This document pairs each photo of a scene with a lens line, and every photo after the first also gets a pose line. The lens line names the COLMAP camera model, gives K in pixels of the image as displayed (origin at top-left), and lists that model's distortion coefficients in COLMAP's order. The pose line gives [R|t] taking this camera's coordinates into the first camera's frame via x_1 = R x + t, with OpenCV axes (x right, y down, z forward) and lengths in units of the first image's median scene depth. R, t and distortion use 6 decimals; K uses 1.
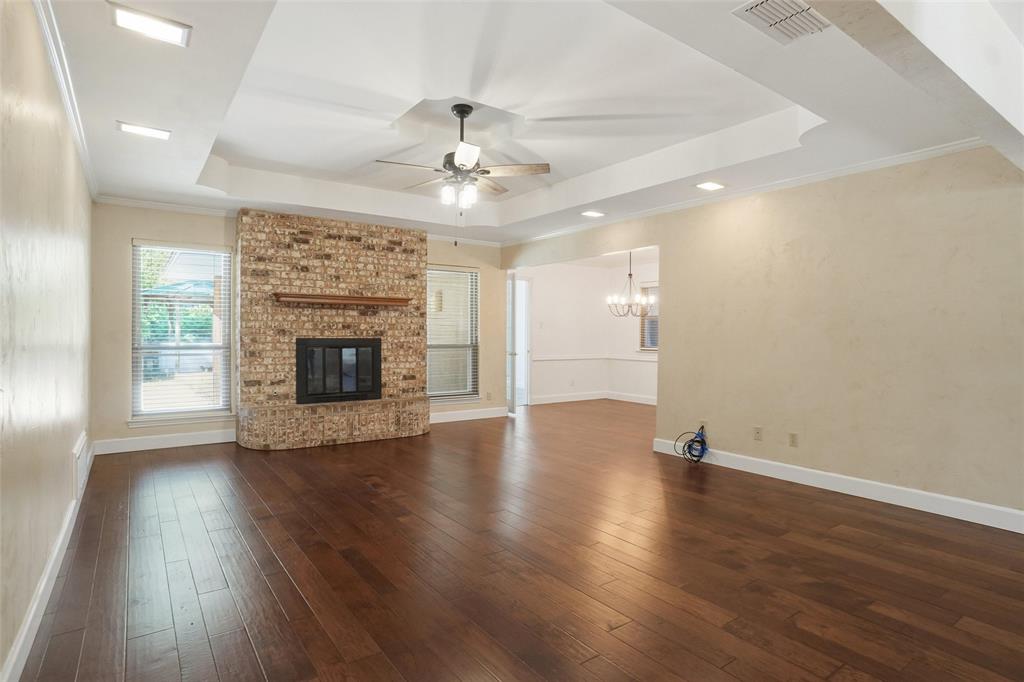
lens RADIAL K [[546.8, 0, 513.2], [0, 546.8, 340.8], [0, 0, 1]] dist [-0.059193, 0.021199]
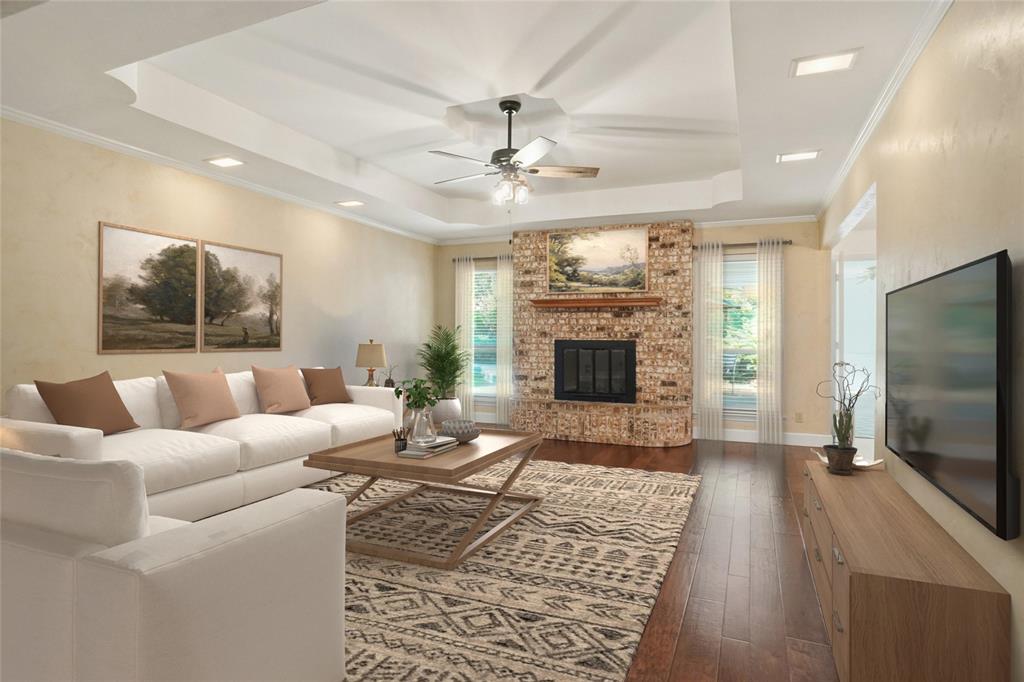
lens RADIAL K [[546.8, 0, 513.1], [0, 546.8, 335.1], [0, 0, 1]] dist [-0.059193, 0.021199]
pose [[0.523658, -0.003957, -0.851919, 0.477016], [-0.011702, 0.999861, -0.011837, 0.000024], [0.851848, 0.016168, 0.523539, 0.320550]]
